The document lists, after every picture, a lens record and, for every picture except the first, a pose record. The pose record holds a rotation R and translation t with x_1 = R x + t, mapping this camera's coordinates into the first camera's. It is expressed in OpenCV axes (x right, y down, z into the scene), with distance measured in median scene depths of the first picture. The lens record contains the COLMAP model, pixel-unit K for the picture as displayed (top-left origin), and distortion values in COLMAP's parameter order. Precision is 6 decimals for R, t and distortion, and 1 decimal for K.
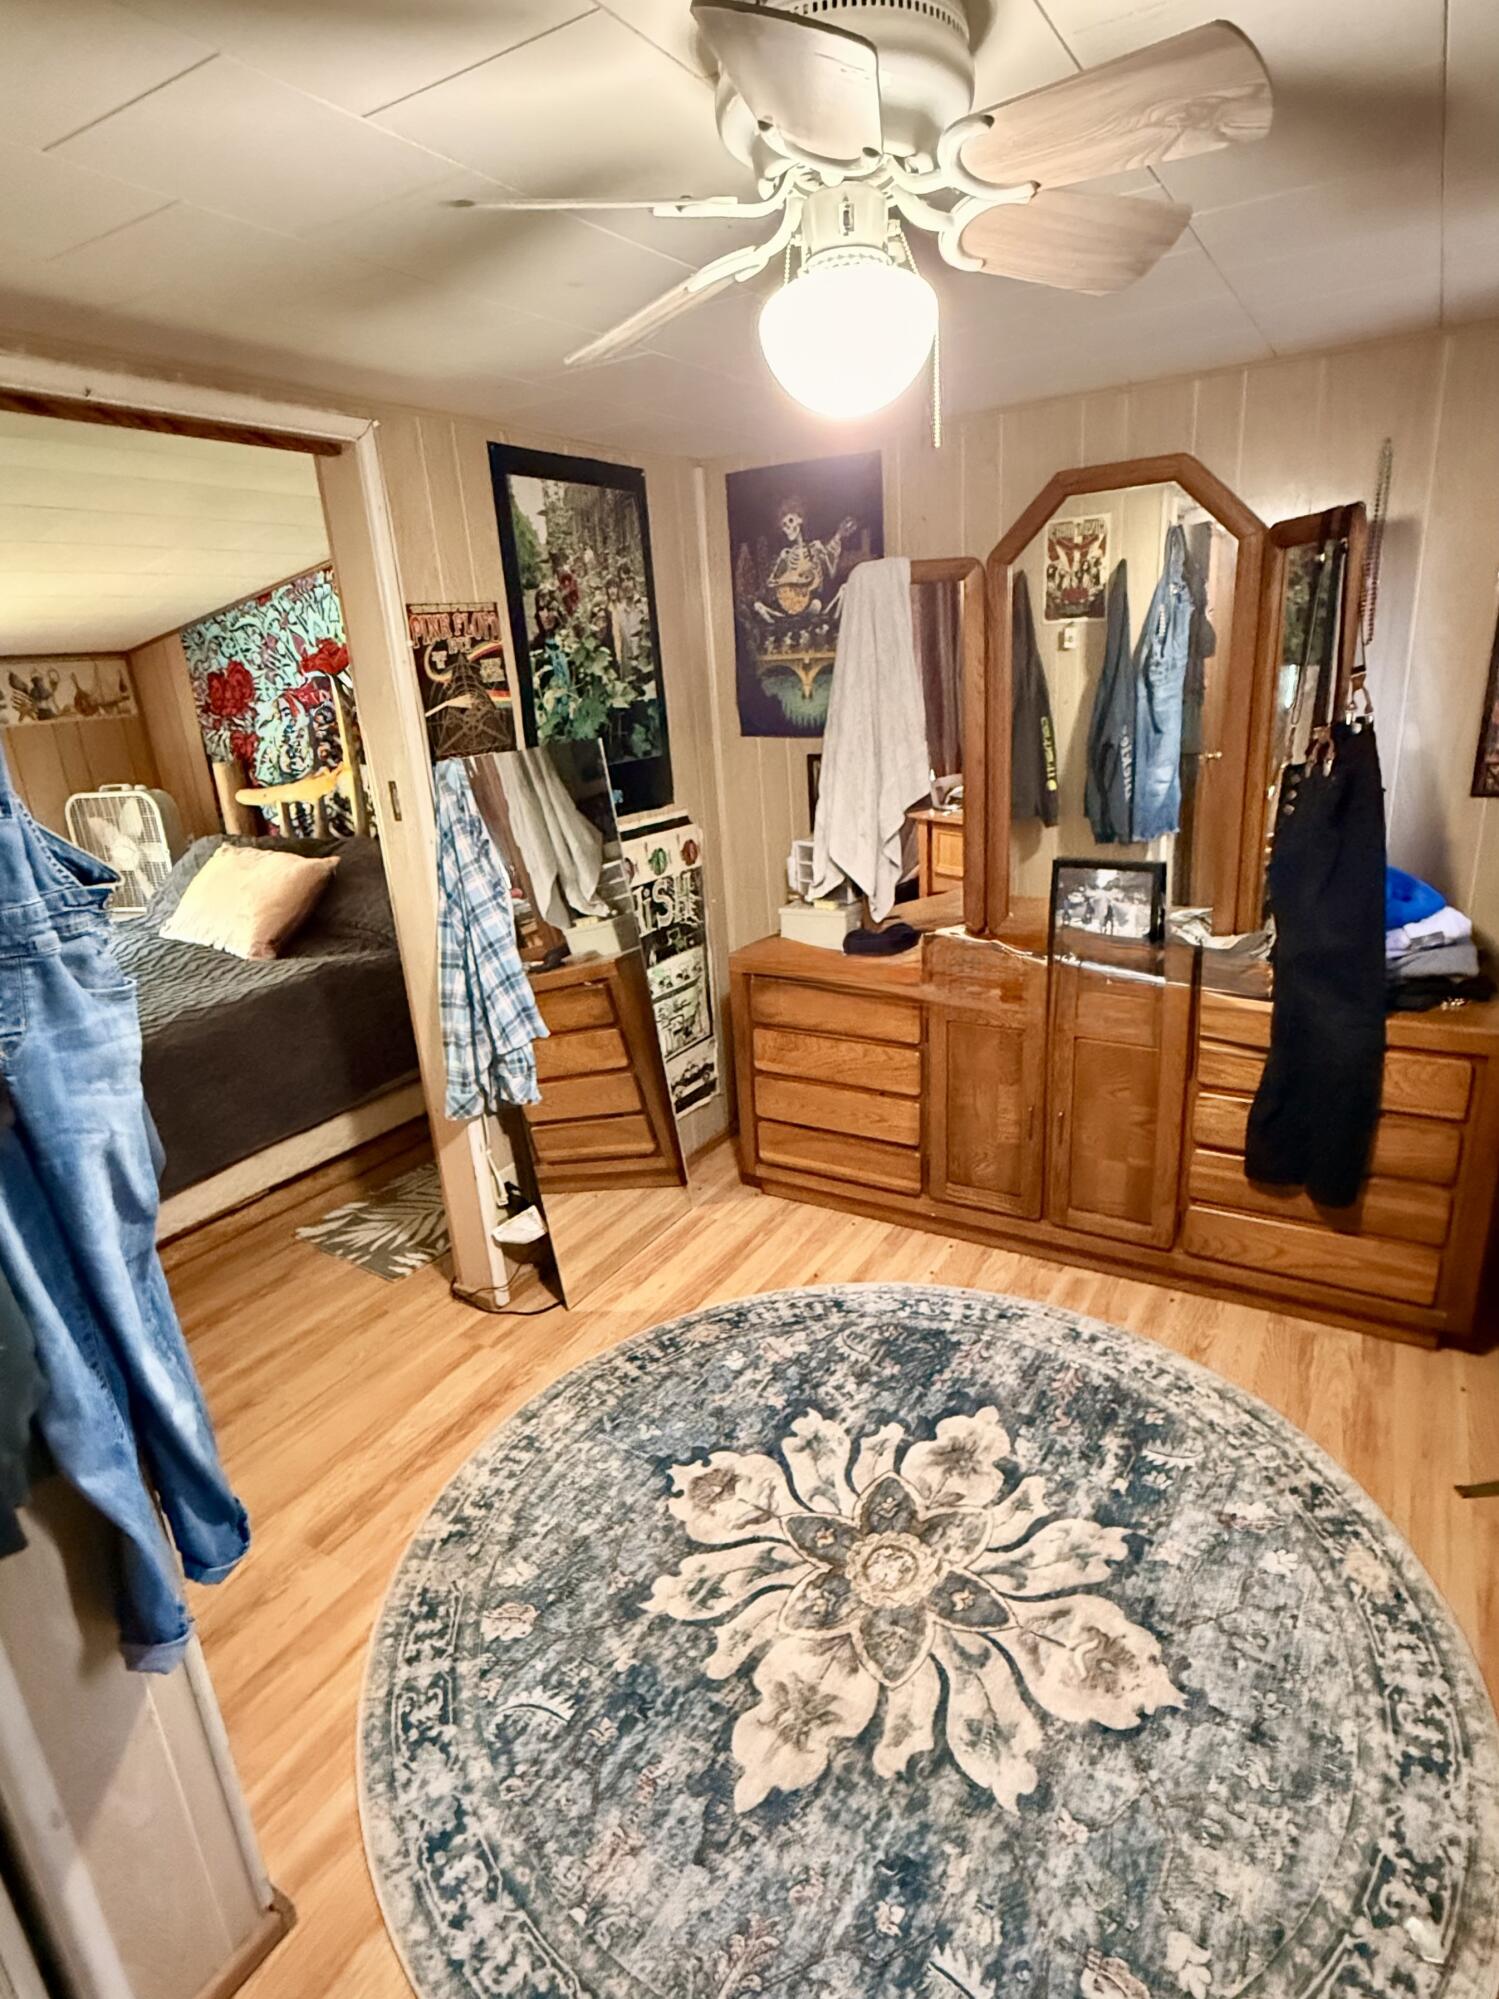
lens RADIAL K [[1057.6, 0, 751.8], [0, 1057.6, 1003.8], [0, 0, 1]] dist [-0.002553, -0.000242]
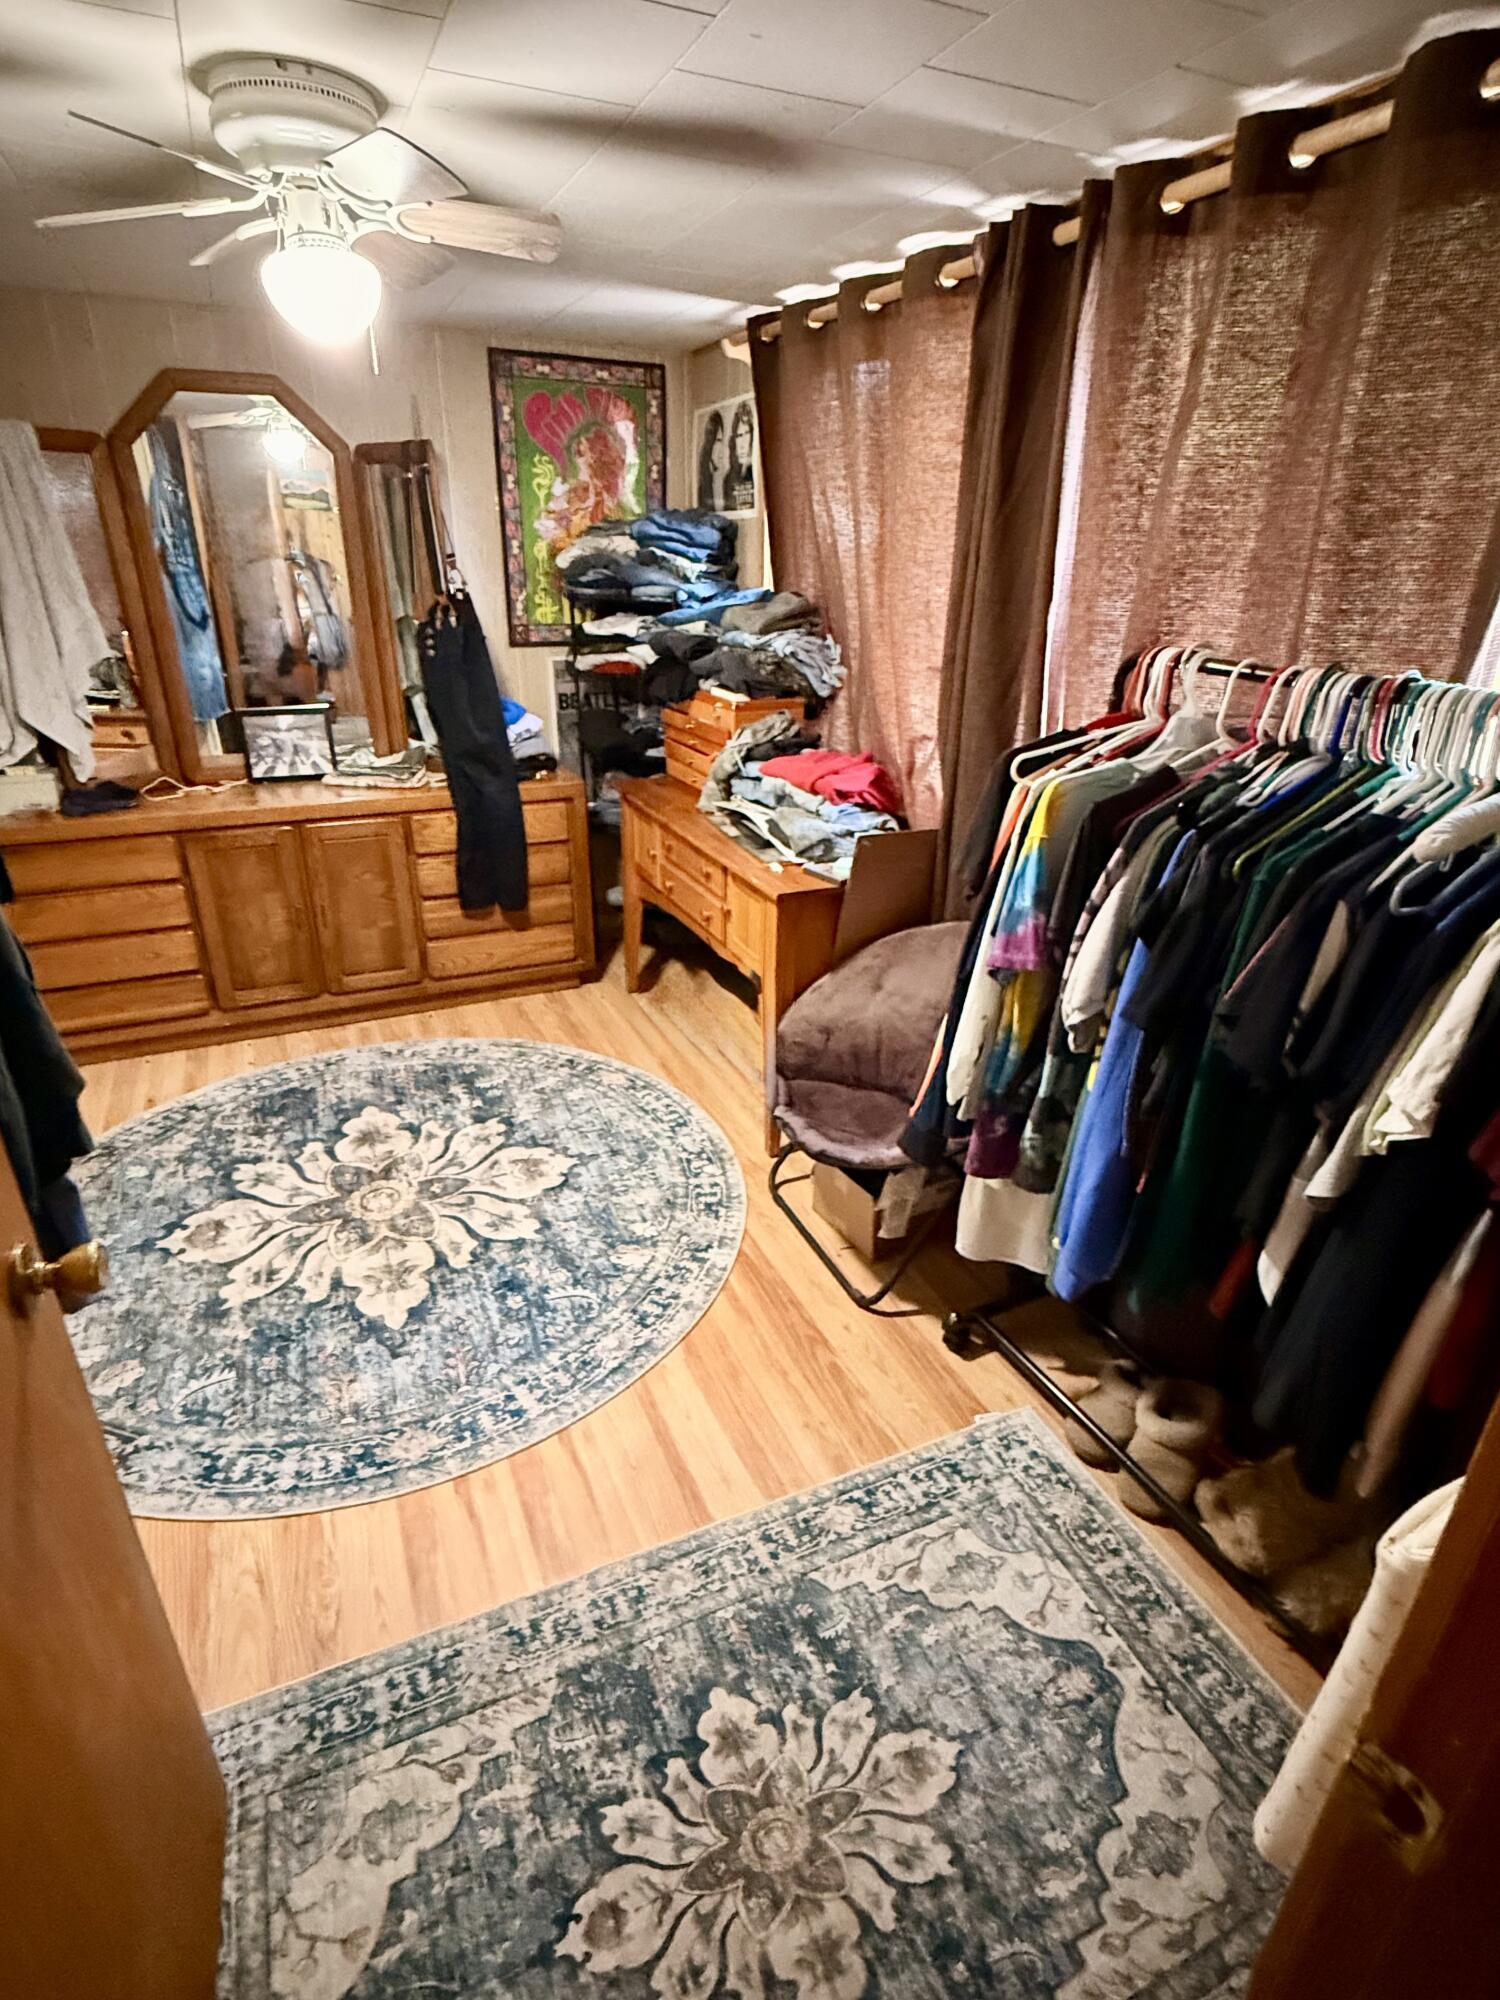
lens RADIAL K [[995.6, 0, 744.8], [0, 995.6, 1005.4], [0, 0, 1]] dist [-0.001932, 0.001030]
pose [[0.563930, -0.279094, 0.777232, -0.467481], [0.209284, 0.958736, 0.192421, 0.114326], [-0.798864, 0.054150, 0.599070, -0.161350]]
